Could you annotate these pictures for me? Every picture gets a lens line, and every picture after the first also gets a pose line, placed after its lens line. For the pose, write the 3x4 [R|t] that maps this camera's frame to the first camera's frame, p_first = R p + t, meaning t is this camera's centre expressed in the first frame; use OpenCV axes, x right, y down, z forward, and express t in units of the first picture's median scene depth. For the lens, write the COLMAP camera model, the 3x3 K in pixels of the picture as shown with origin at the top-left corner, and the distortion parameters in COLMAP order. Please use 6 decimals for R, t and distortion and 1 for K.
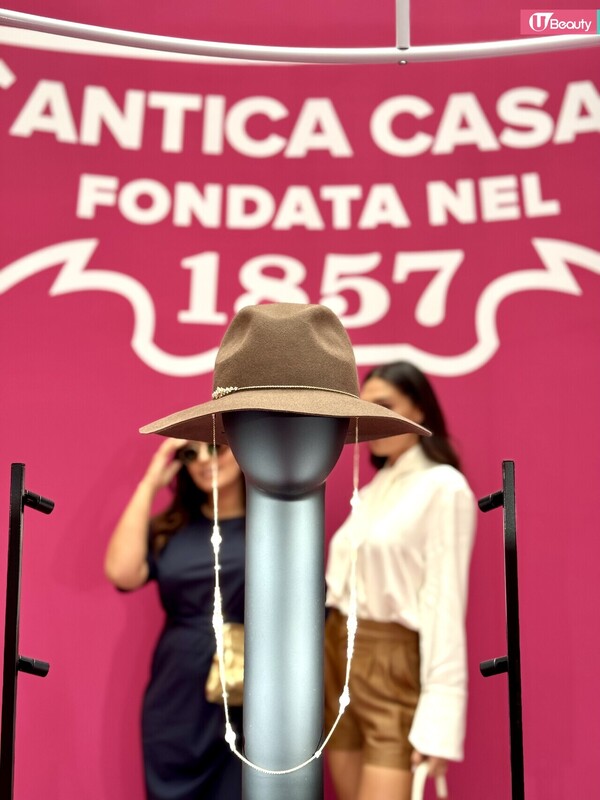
lens RADIAL K [[1119.3, 0, 300.8], [0, 1119.3, 400.5], [0, 0, 1]] dist [0.069510, 0.000000]
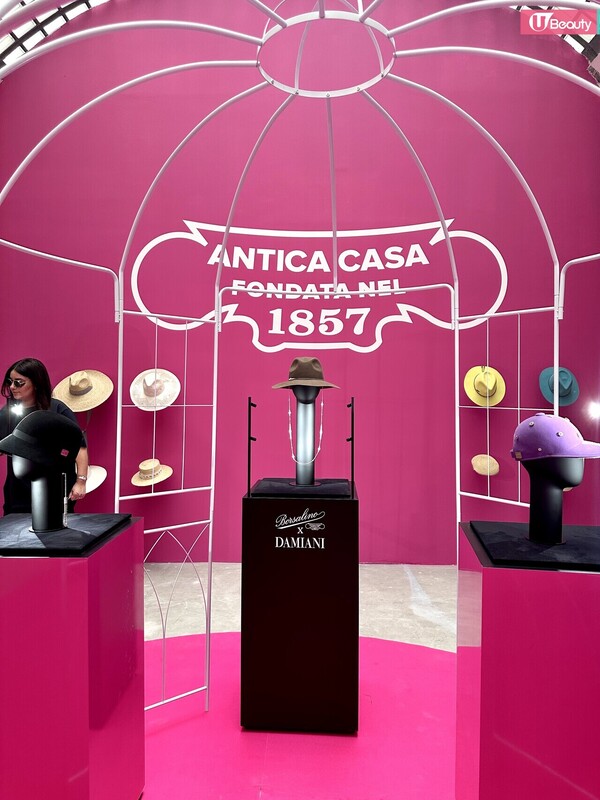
lens RADIAL K [[559.9, 0, 300.1], [0, 559.9, 400.3], [0, 0, 1]] dist [-0.000943, -0.000016]
pose [[0.999693, 0.005115, -0.024239, 0.005627], [-0.002460, 0.994115, 0.108305, -0.054590], [0.024651, -0.108212, 0.993822, -0.395729]]
